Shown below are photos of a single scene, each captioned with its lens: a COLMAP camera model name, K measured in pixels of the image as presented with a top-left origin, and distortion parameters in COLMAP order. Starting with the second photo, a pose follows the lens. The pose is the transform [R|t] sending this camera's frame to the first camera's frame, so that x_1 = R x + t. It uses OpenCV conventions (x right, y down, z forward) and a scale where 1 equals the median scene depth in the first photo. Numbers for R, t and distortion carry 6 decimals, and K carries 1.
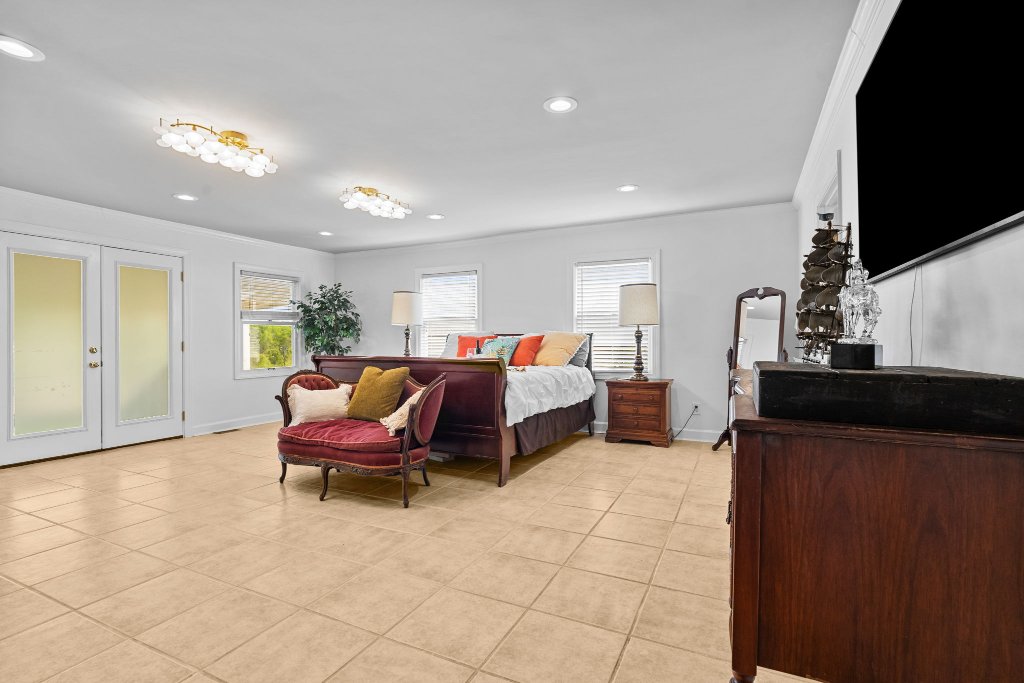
lens RADIAL K [[489.7, 0, 512.0], [0, 489.7, 337.3], [0, 0, 1]] dist [-0.015673, 0.008255]
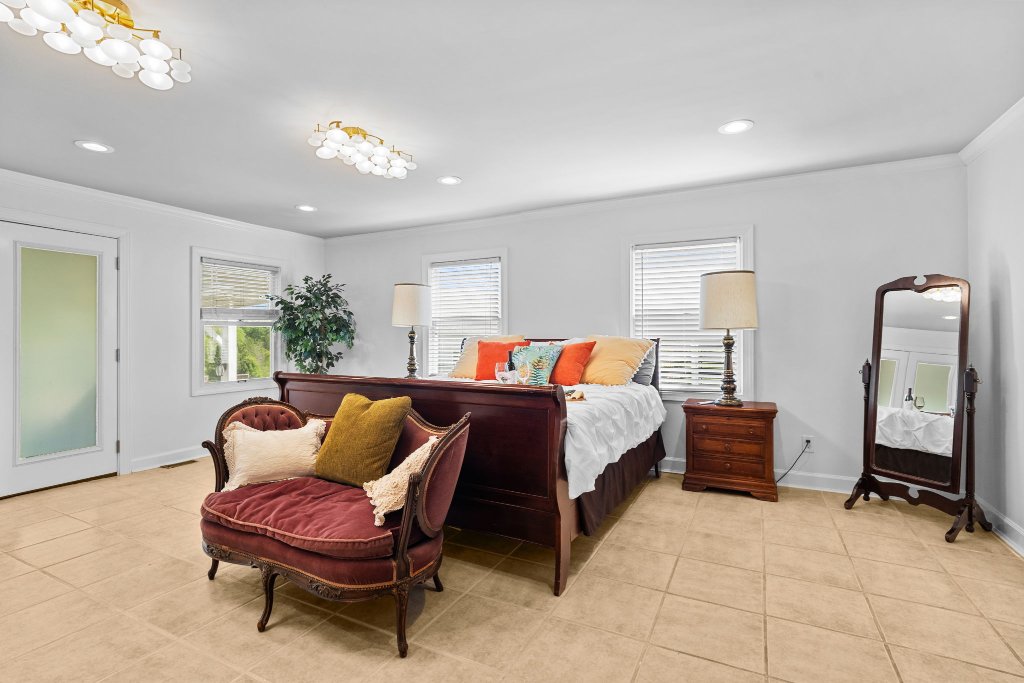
lens RADIAL K [[485.2, 0, 507.8], [0, 485.2, 327.0], [0, 0, 1]] dist [-0.012354, 0.001588]
pose [[0.999738, 0.000694, -0.022864, -0.060701], [-0.001001, 0.999910, -0.013407, -0.019953], [0.022852, 0.013426, 0.999649, 0.323486]]
